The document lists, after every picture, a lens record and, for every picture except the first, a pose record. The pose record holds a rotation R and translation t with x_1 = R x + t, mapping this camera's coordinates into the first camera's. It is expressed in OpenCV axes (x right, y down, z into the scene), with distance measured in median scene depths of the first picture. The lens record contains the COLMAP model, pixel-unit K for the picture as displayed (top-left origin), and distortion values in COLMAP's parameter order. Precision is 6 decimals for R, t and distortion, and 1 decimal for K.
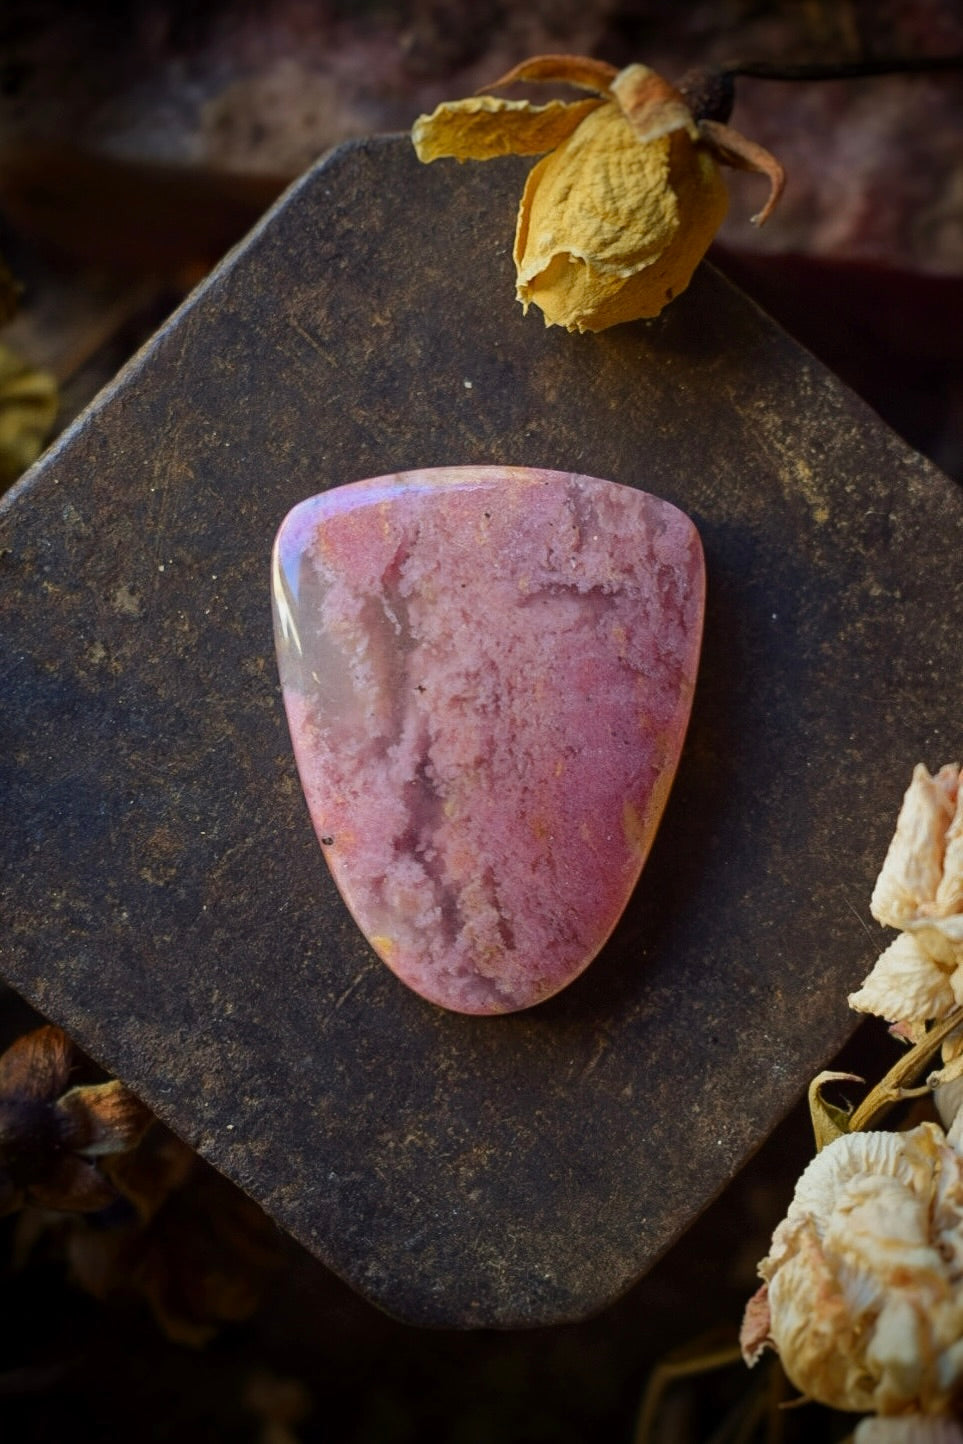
lens RADIAL K [[2593.2, 0, 512.0], [0, 2593.2, 711.3], [0, 0, 1]] dist [0.044930, 0.000000]
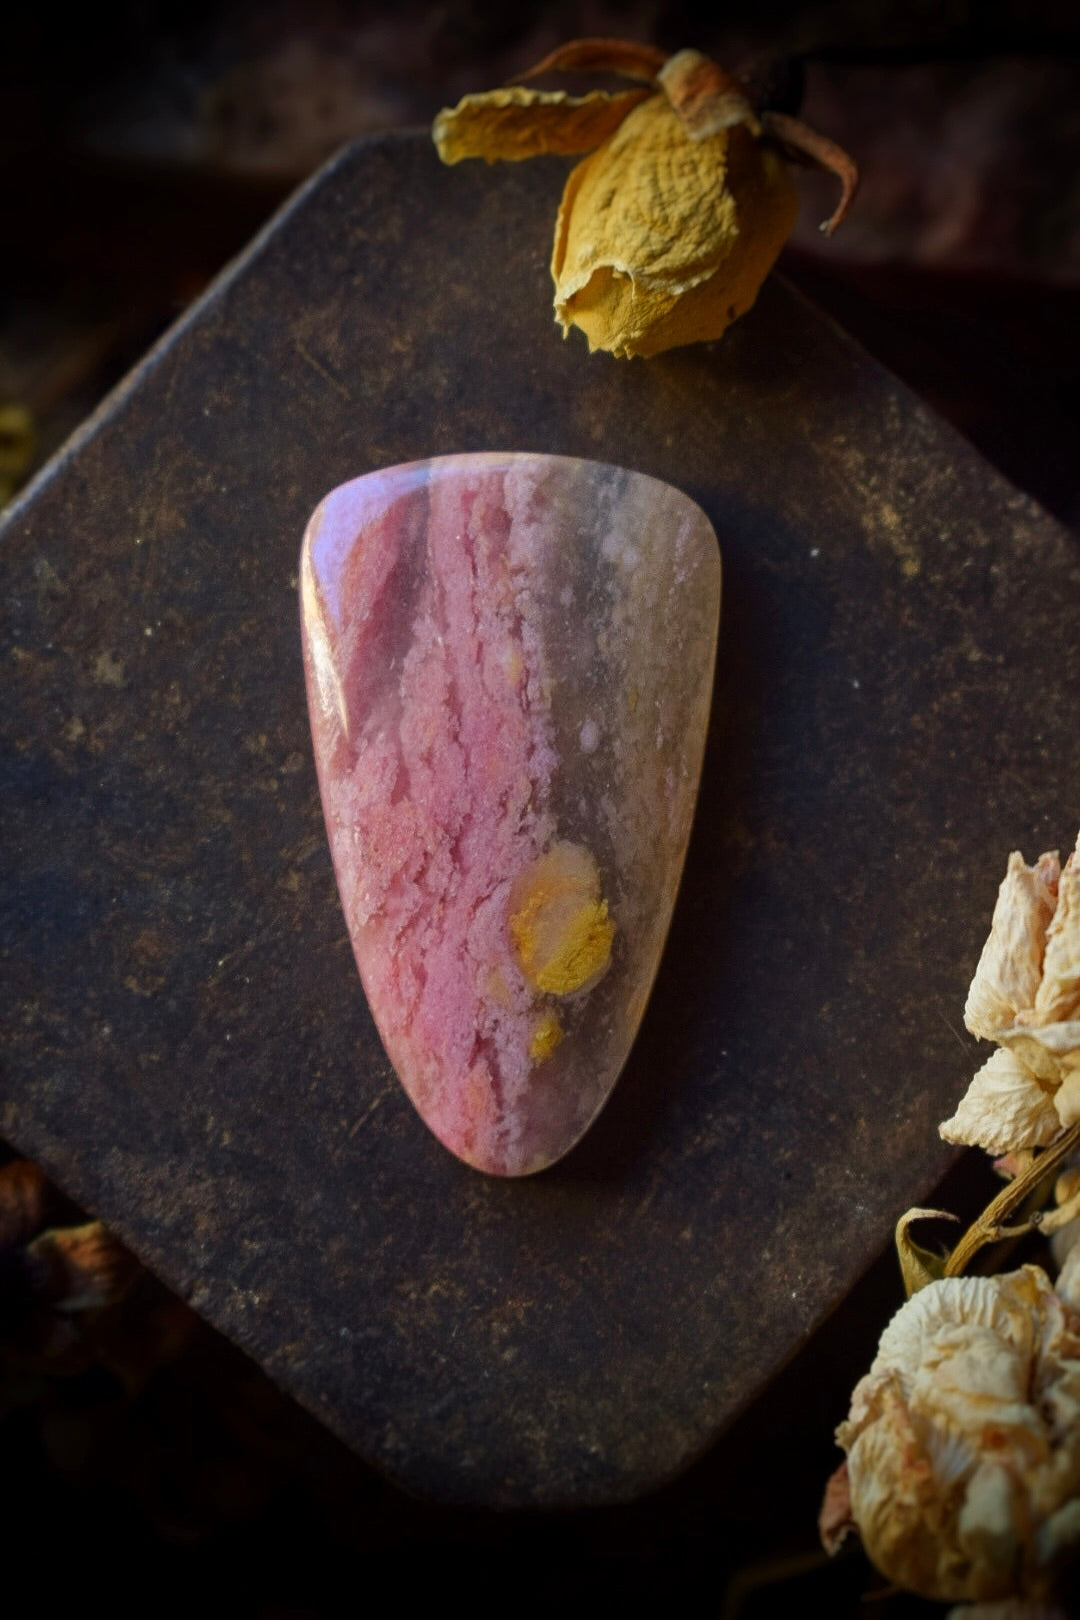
lens RADIAL K [[3521.0, 0, 548.0], [0, 3521.0, 814.6], [0, 0, 1]] dist [0.125190, 0.000000]
pose [[0.999661, -0.002542, -0.025918, 0.029225], [0.002108, 0.999857, -0.016788, 0.026376], [0.025957, 0.016728, 0.999523, -0.176788]]
